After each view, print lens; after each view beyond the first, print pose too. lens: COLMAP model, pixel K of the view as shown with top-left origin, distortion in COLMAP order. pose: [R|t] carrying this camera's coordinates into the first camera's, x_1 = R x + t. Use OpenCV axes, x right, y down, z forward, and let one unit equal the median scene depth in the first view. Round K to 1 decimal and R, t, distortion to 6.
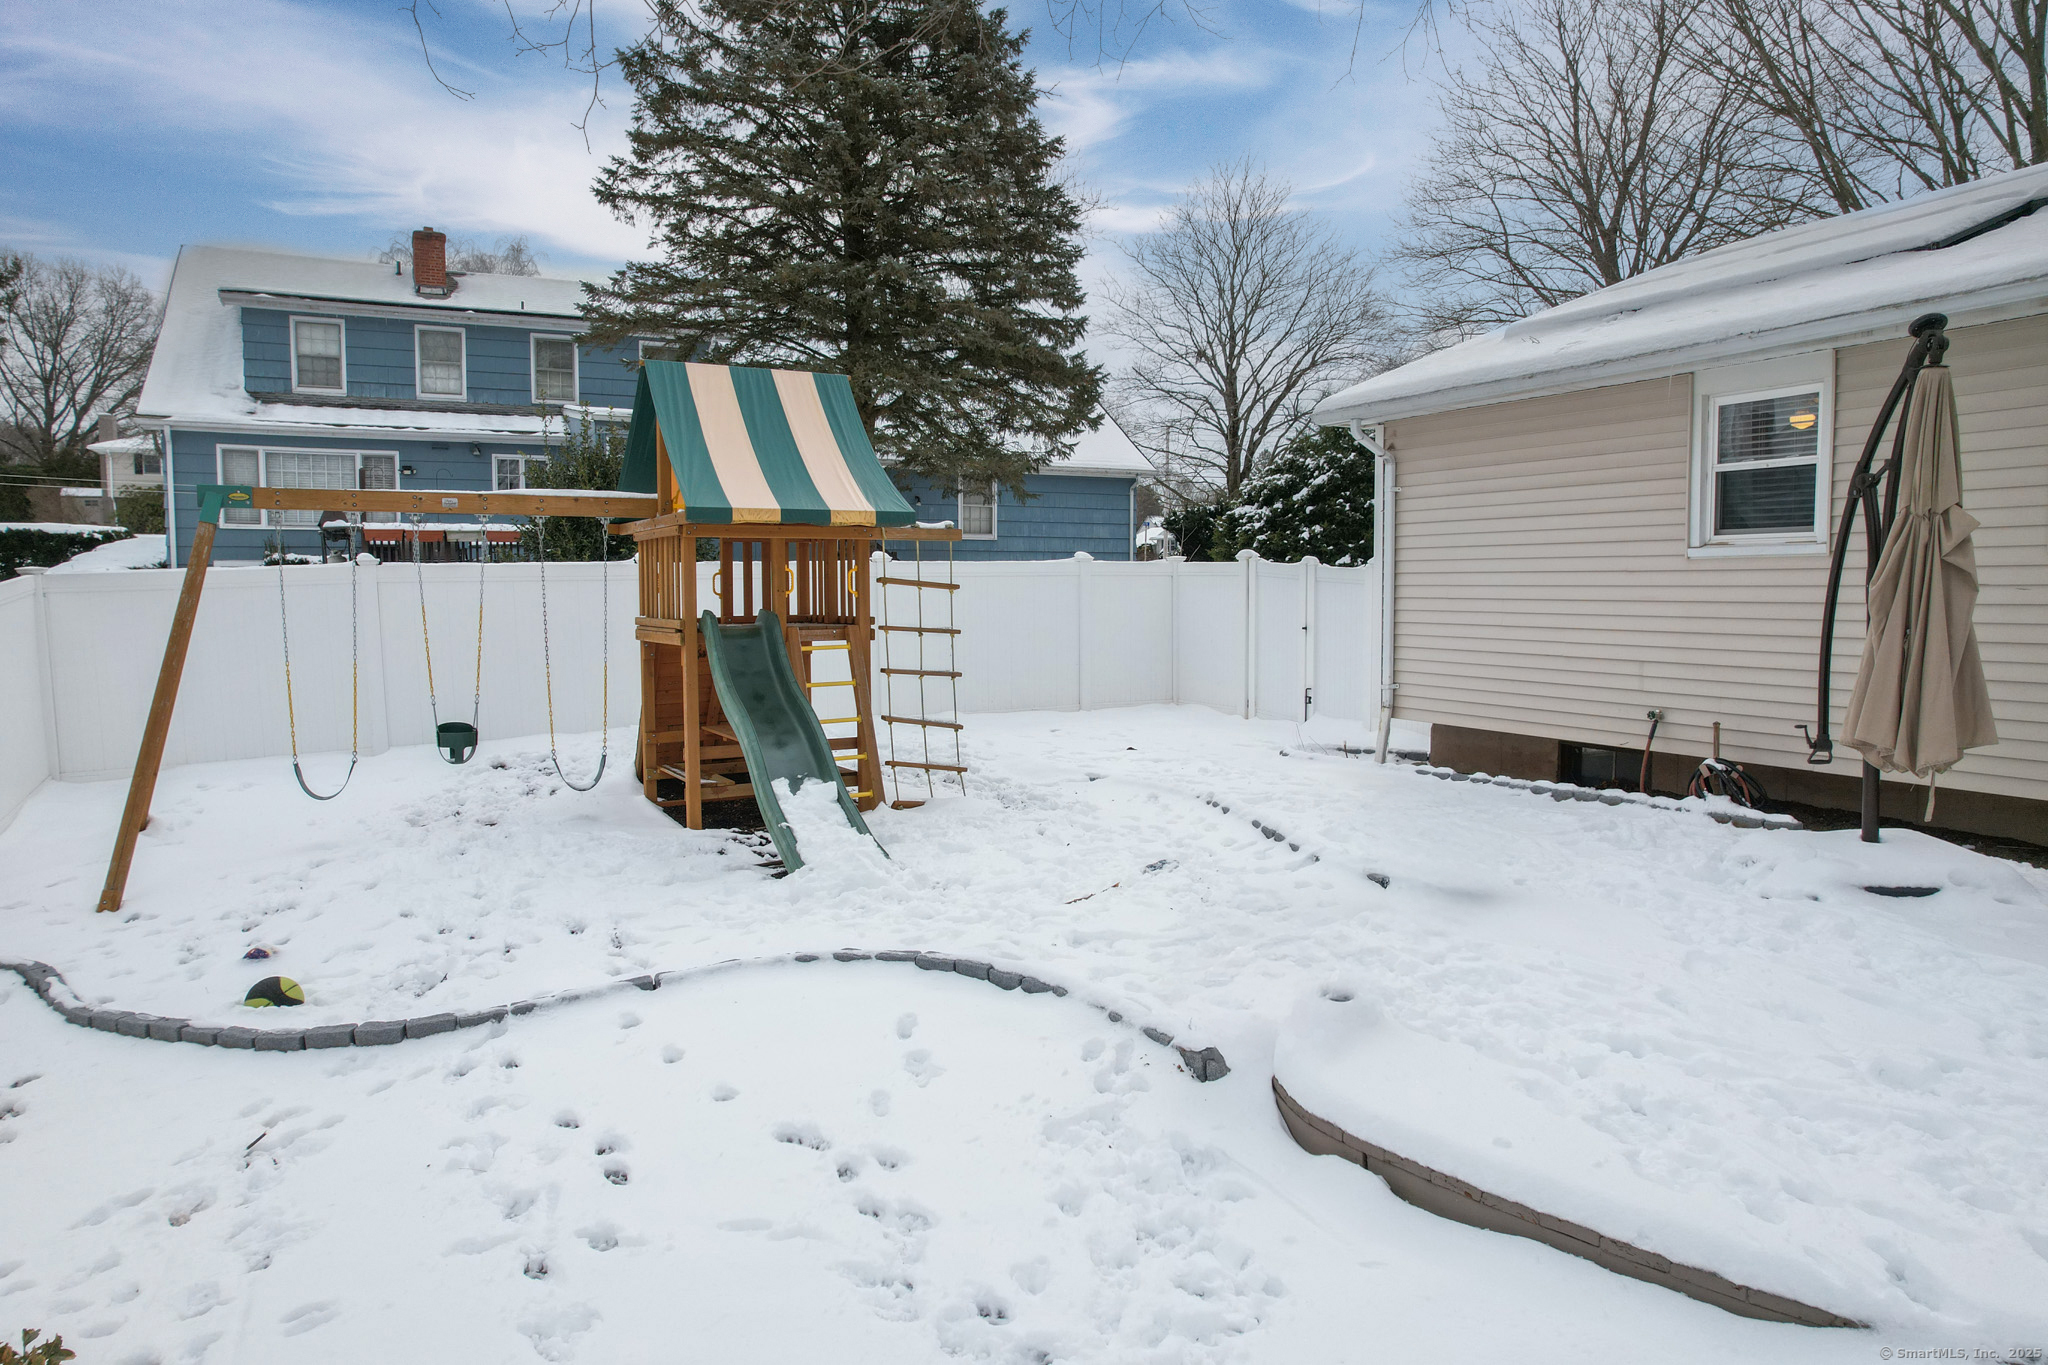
lens RADIAL K [[1287.9, 0, 1024.0], [0, 1287.9, 682.5], [0, 0, 1]] dist [-0.044963, 0.003424]
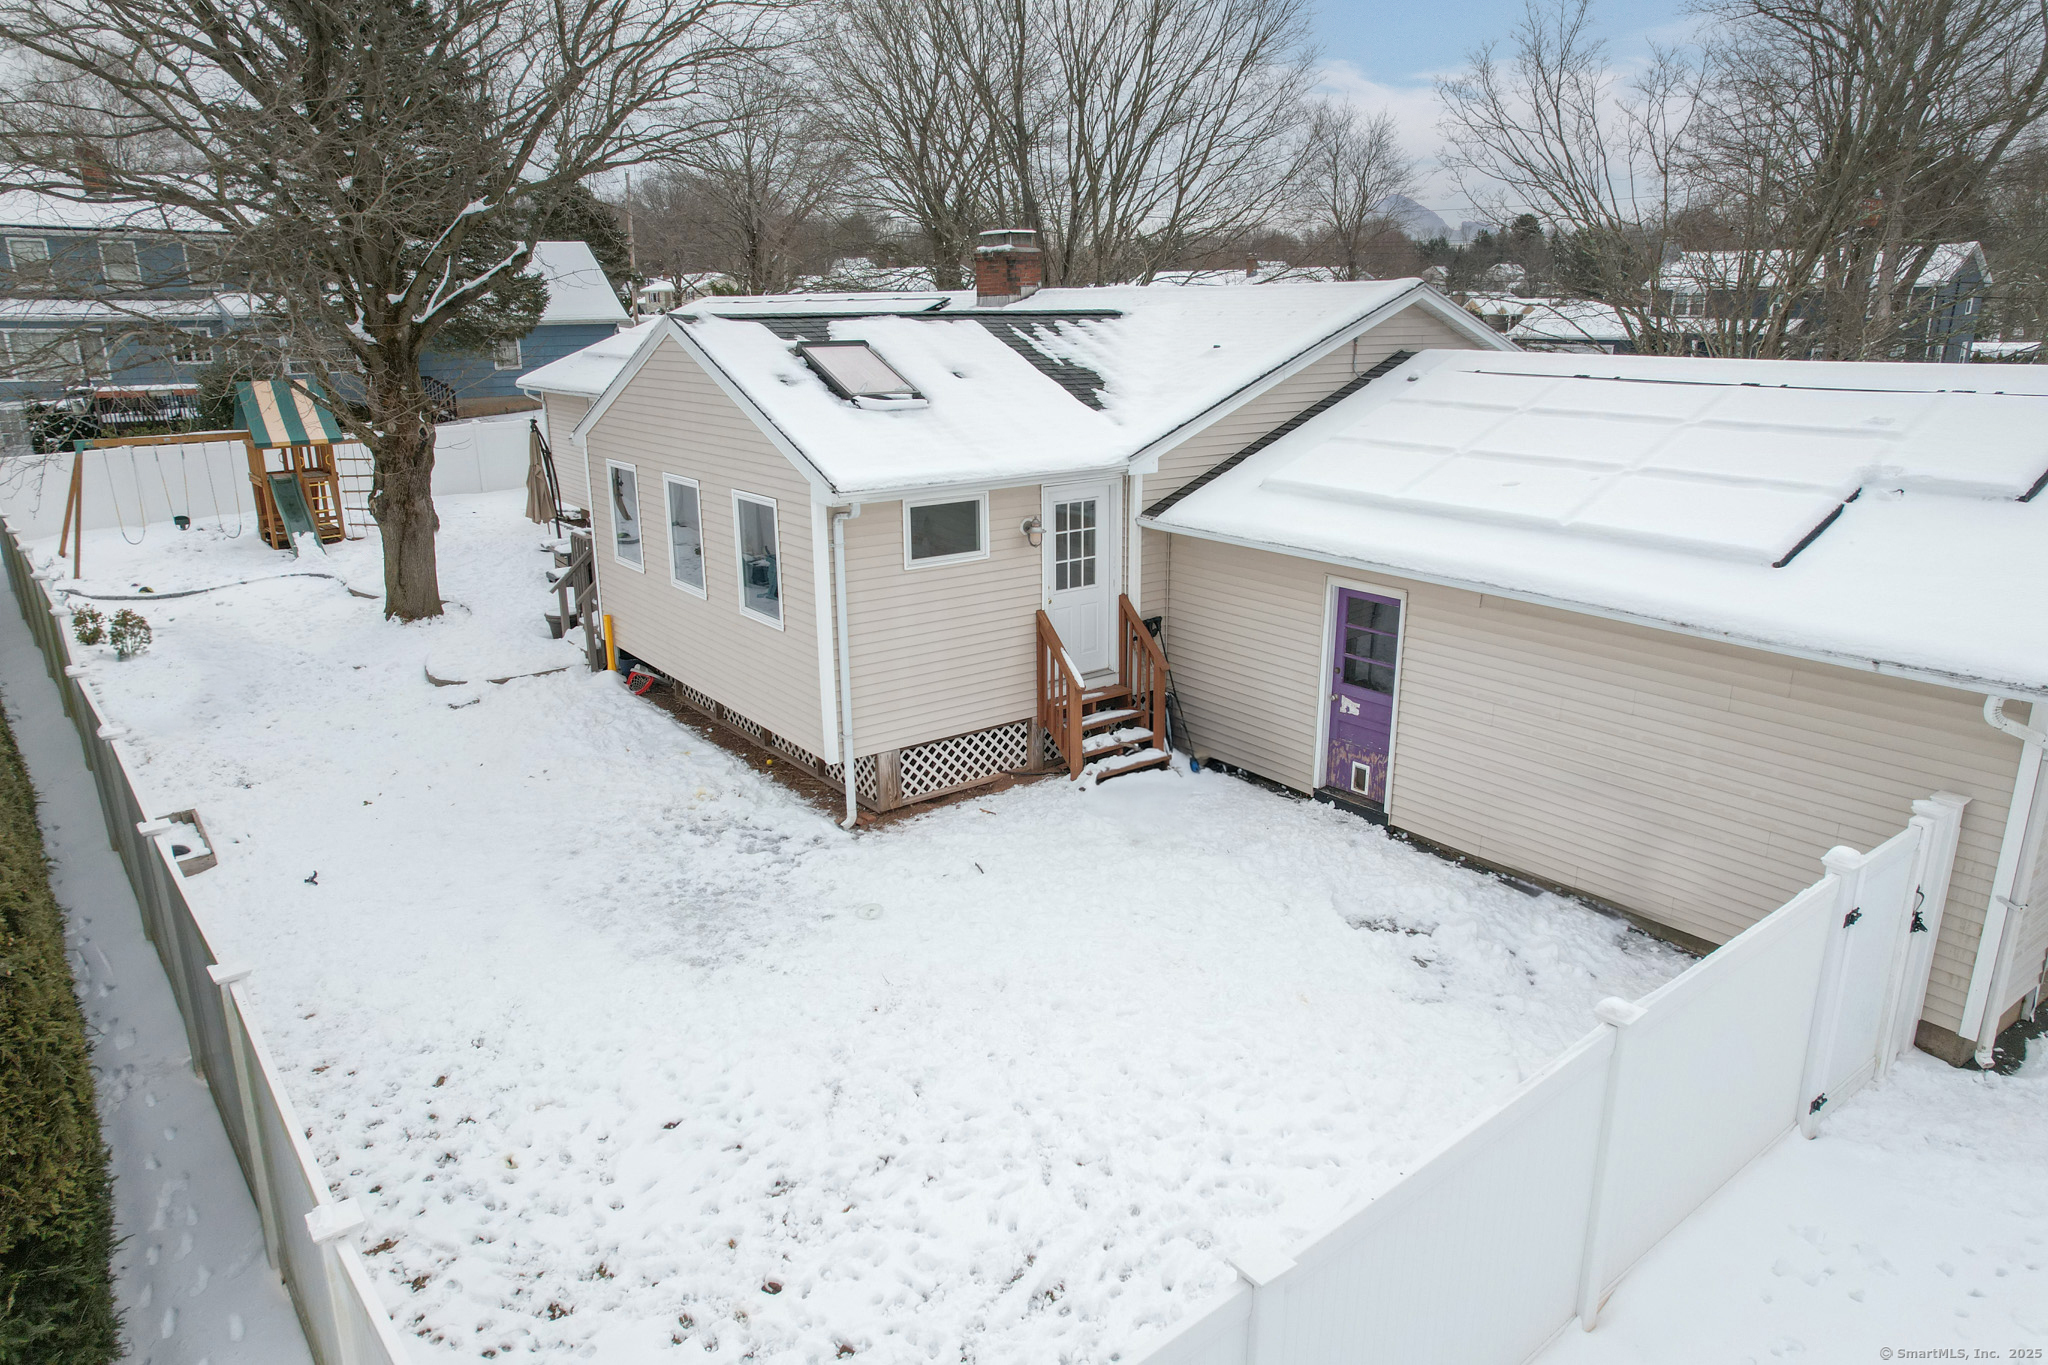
lens RADIAL K [[1287.9, 0, 1024.0], [0, 1287.9, 682.5], [0, 0, 1]] dist [-0.044963, 0.003424]
pose [[0.980641, -0.049295, 0.189507, 0.793773], [0.008231, 0.977316, 0.211628, -0.173613], [-0.195640, -0.205971, 0.958802, -2.009348]]
